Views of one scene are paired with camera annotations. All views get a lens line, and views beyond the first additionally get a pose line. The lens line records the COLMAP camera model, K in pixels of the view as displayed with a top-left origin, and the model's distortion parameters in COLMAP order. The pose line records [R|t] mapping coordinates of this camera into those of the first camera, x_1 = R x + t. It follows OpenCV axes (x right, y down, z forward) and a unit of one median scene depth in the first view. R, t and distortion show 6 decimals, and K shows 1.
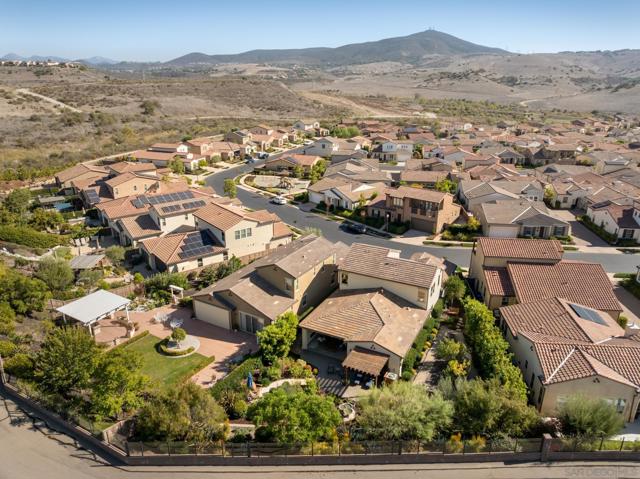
lens RADIAL K [[447.2, 0, 320.0], [0, 447.2, 239.5], [0, 0, 1]] dist [-0.052238, 0.022329]
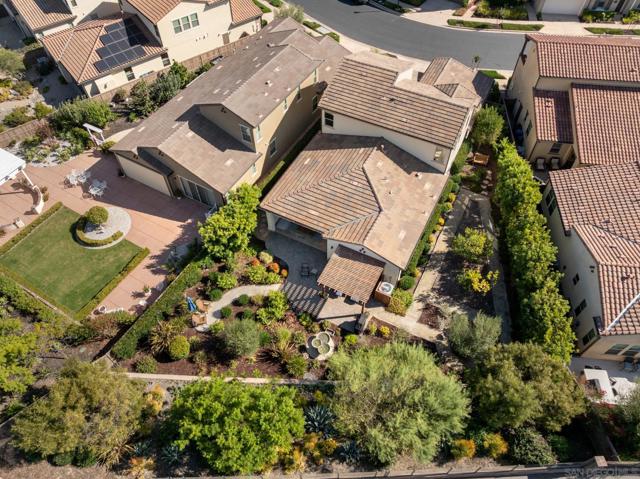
lens RADIAL K [[447.2, 0, 320.0], [0, 447.2, 239.5], [0, 0, 1]] dist [-0.052238, 0.022329]
pose [[0.999932, -0.008247, -0.008272, 0.047105], [0.011403, 0.842620, 0.538389, -0.125975], [0.002530, -0.538446, 0.842656, 0.340699]]
